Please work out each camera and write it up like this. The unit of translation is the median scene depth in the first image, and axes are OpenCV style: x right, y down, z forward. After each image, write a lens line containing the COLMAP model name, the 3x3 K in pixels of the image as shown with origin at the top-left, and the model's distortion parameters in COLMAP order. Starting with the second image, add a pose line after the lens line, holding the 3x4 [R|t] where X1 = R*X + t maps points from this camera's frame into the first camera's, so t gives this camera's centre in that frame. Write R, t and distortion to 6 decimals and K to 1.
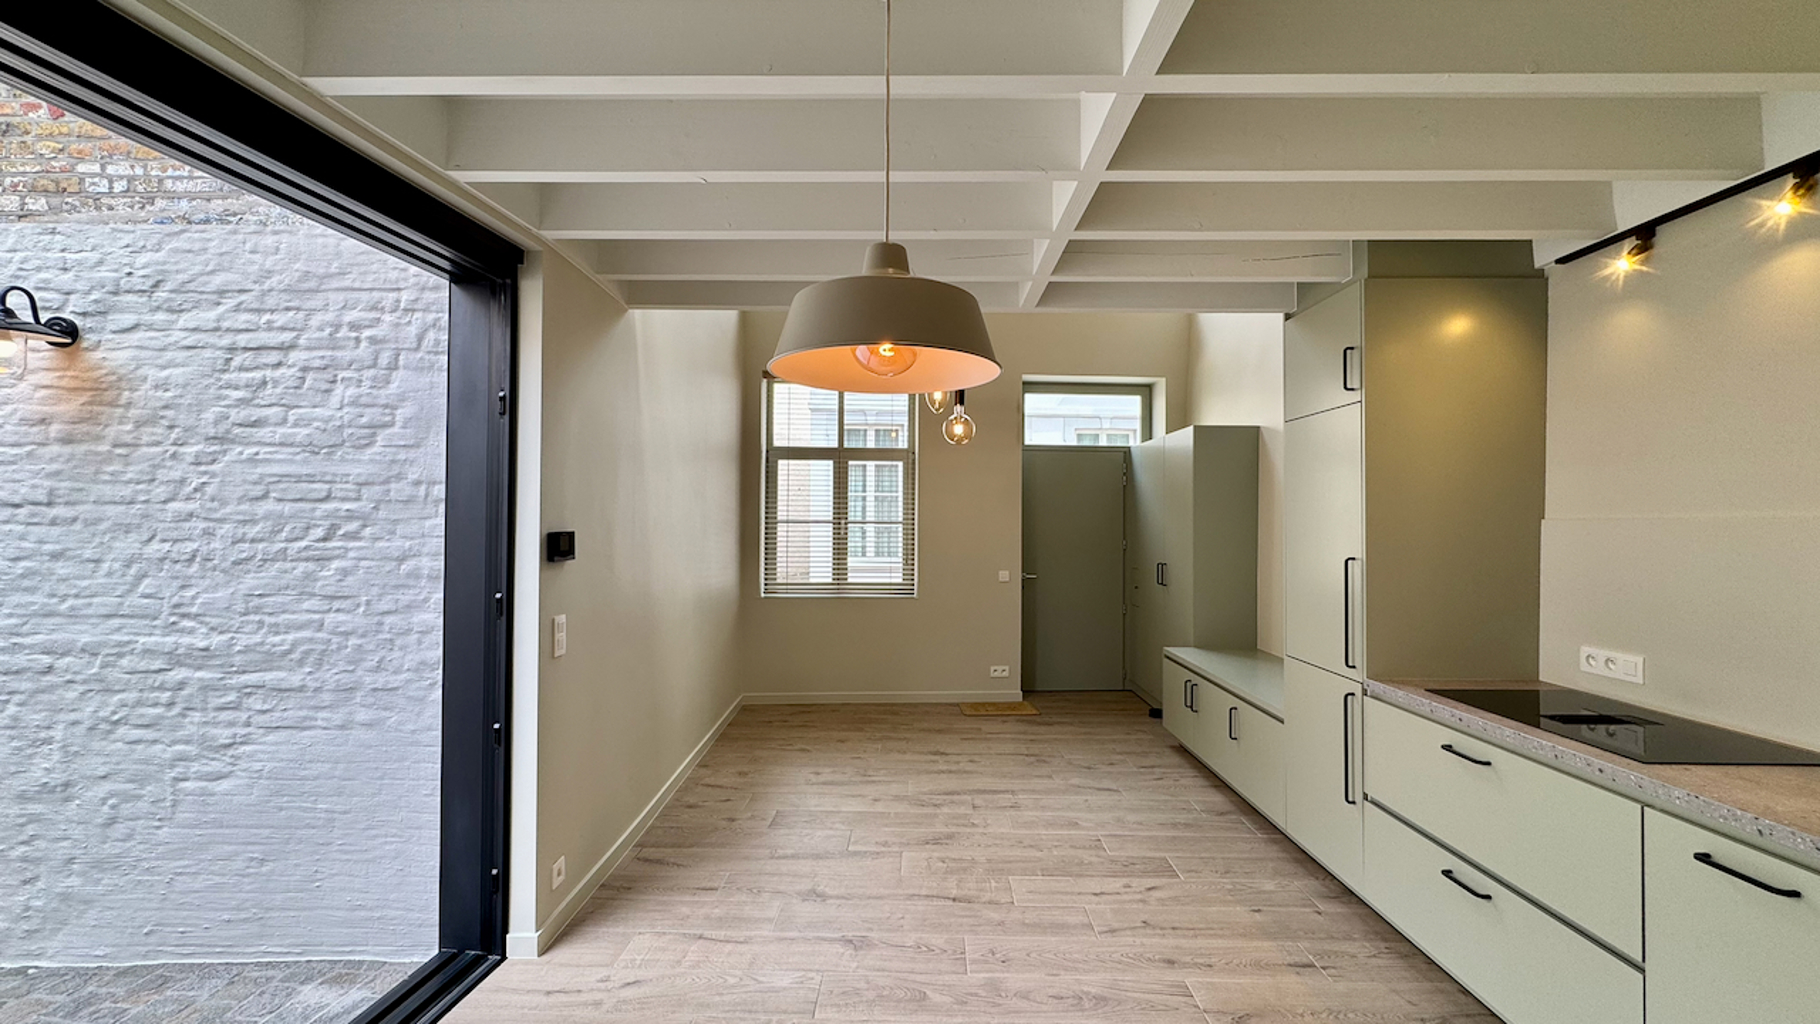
lens RADIAL K [[739.0, 0, 906.9], [0, 739.0, 510.6], [0, 0, 1]] dist [-0.002770, 0.000169]
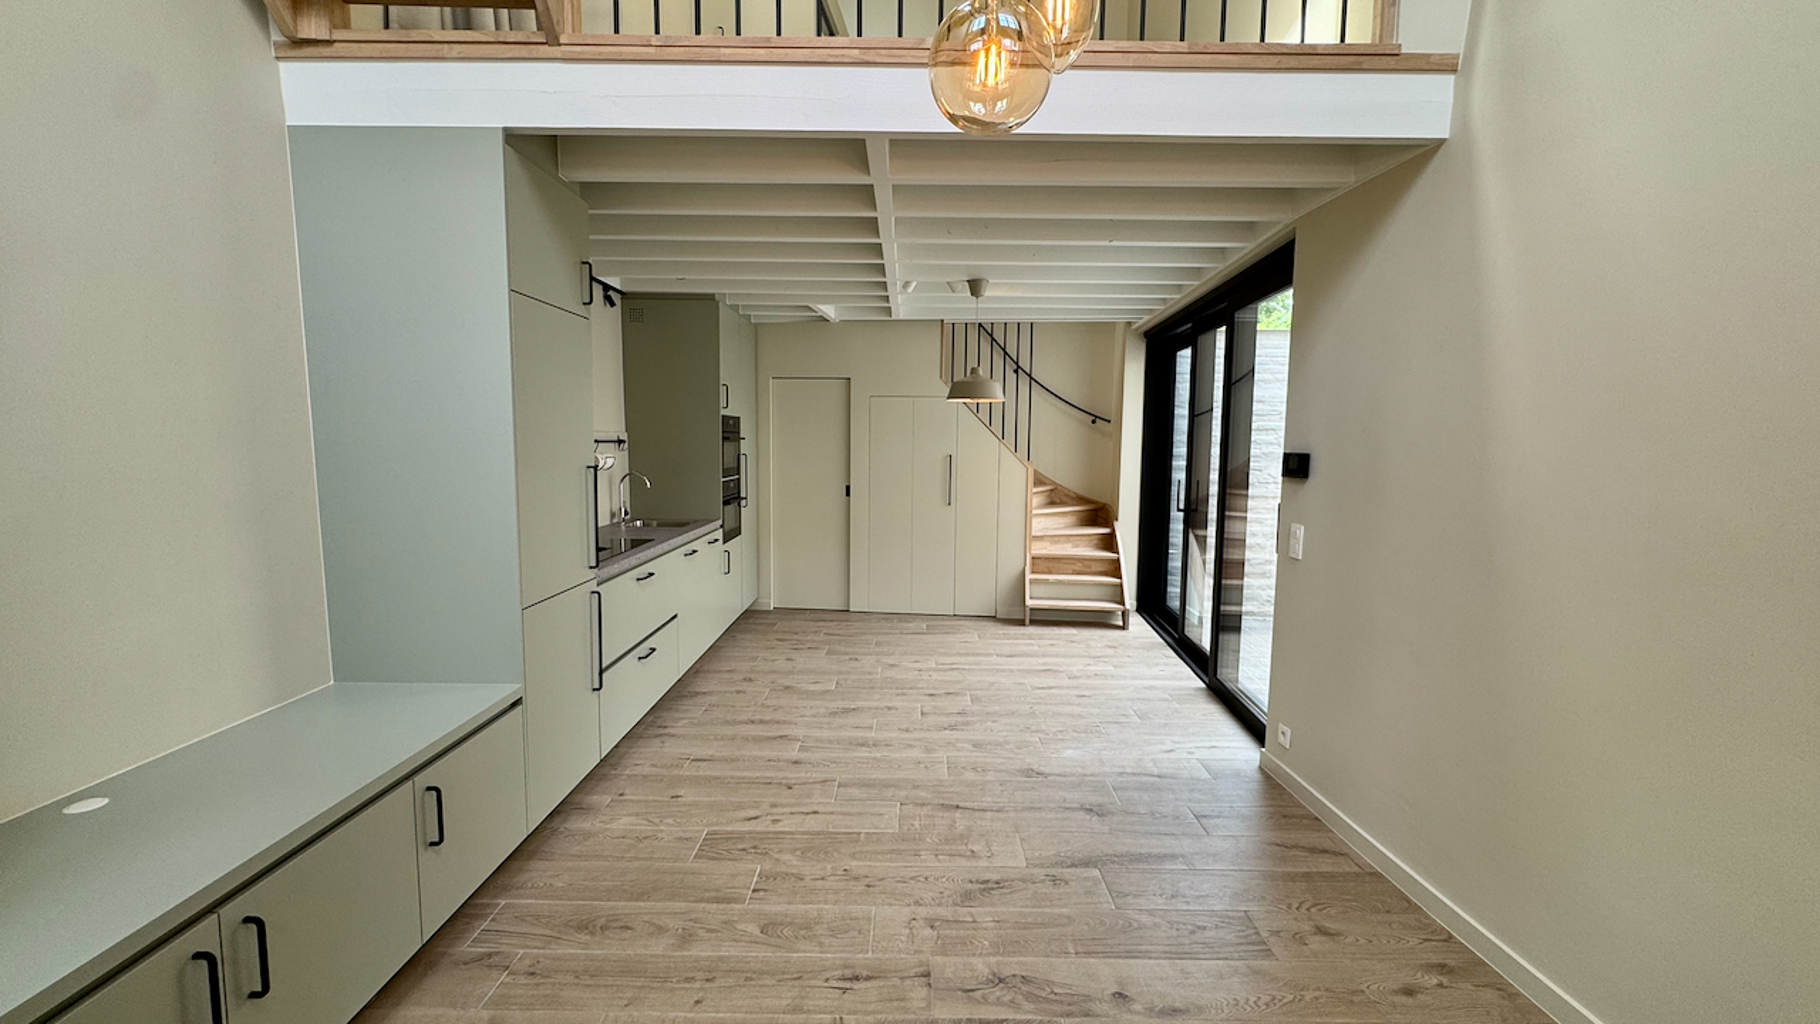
lens RADIAL K [[738.4, 0, 913.3], [0, 738.4, 508.6], [0, 0, 1]] dist [-0.001244, -0.000123]
pose [[-0.999483, -0.016459, -0.027618, 0.180828], [-0.018581, 0.996748, 0.078415, 0.036238], [0.026237, 0.078888, -0.996538, 2.233518]]
